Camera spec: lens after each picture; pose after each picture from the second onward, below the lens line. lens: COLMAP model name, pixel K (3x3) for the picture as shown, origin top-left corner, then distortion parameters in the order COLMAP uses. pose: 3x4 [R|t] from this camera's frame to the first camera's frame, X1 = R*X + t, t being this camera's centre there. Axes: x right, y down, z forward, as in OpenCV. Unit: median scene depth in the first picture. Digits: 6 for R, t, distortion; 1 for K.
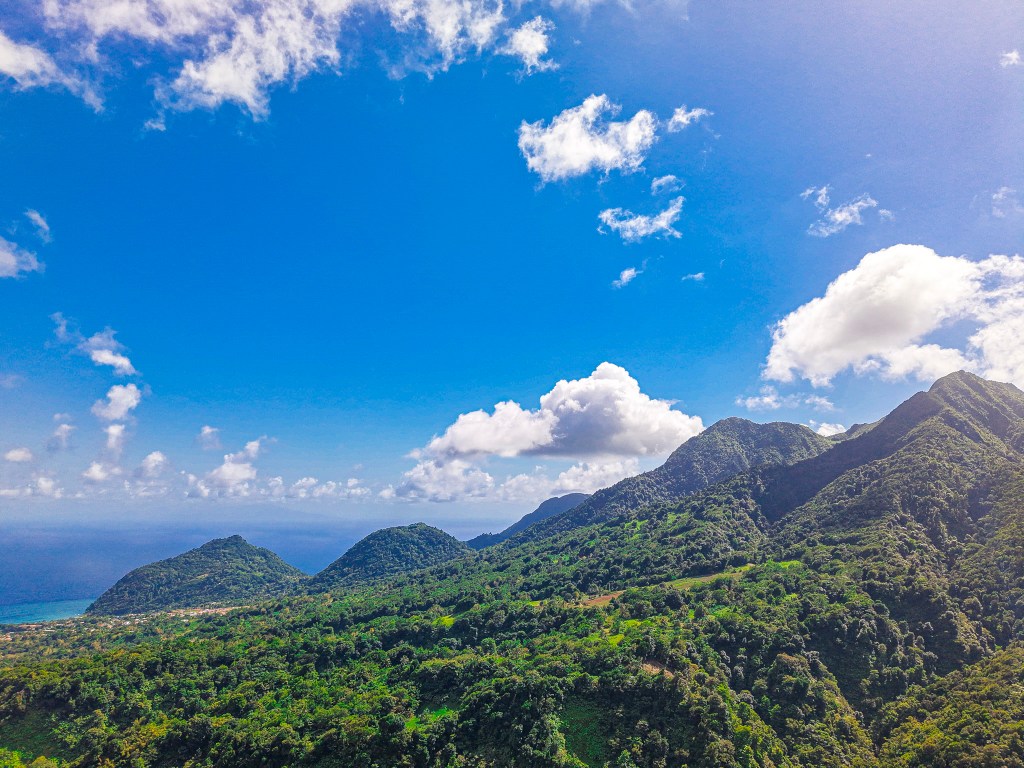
lens RADIAL K [[698.2, 0, 512.9], [0, 698.2, 387.1], [0, 0, 1]] dist [0.022659, -0.008789]
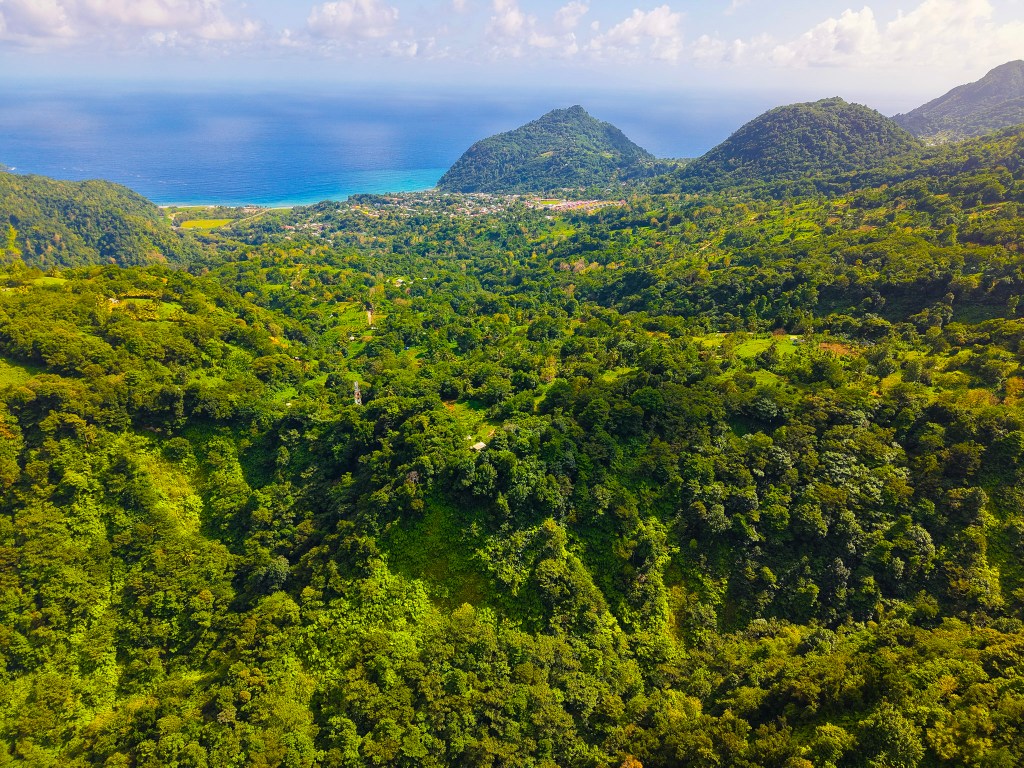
lens RADIAL K [[698.2, 0, 512.7], [0, 698.2, 386.1], [0, 0, 1]] dist [0.022659, -0.008789]
pose [[0.915083, 0.175586, -0.363032, -0.166616], [0.056500, 0.835528, 0.546535, 0.042732], [0.399288, -0.520636, 0.754657, 0.247959]]
